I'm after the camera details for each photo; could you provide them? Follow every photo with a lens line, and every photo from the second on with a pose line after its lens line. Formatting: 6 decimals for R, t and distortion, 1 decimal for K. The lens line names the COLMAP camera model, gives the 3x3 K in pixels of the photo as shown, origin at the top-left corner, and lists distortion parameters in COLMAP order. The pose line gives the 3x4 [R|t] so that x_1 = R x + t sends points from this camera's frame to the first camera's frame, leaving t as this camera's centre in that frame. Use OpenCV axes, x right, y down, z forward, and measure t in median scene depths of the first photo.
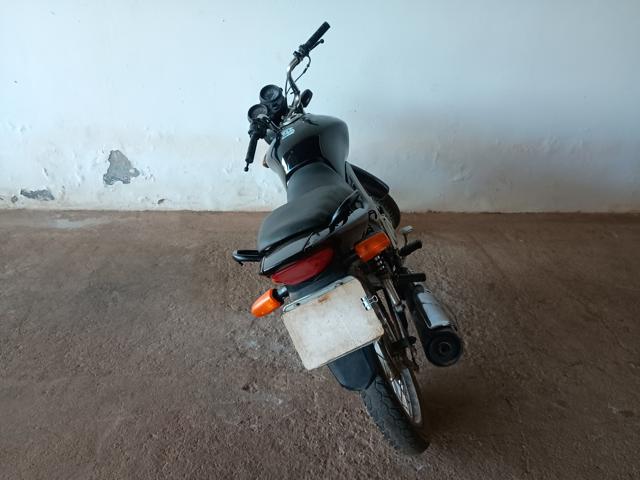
lens RADIAL K [[495.9, 0, 320.8], [0, 495.9, 238.9], [0, 0, 1]] dist [-0.003945, -0.003800]
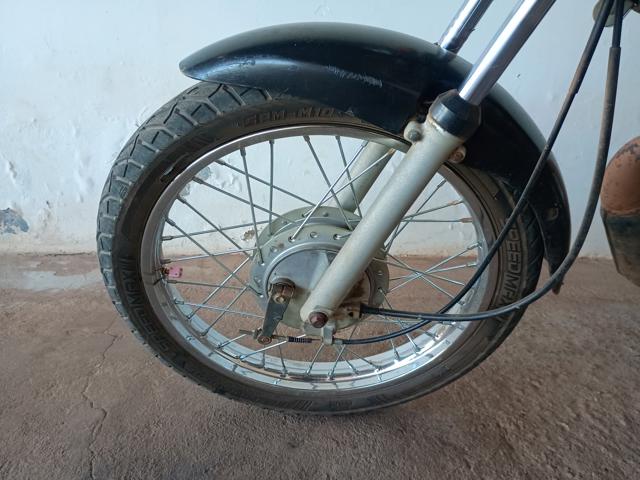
lens RADIAL K [[495.9, 0, 319.1], [0, 495.9, 242.5], [0, 0, 1]] dist [-0.003945, -0.003800]
pose [[0.999857, -0.003919, -0.016467, -0.255621], [0.001684, 0.991034, -0.133596, -0.004330], [0.016843, 0.133549, 0.990899, 0.544623]]
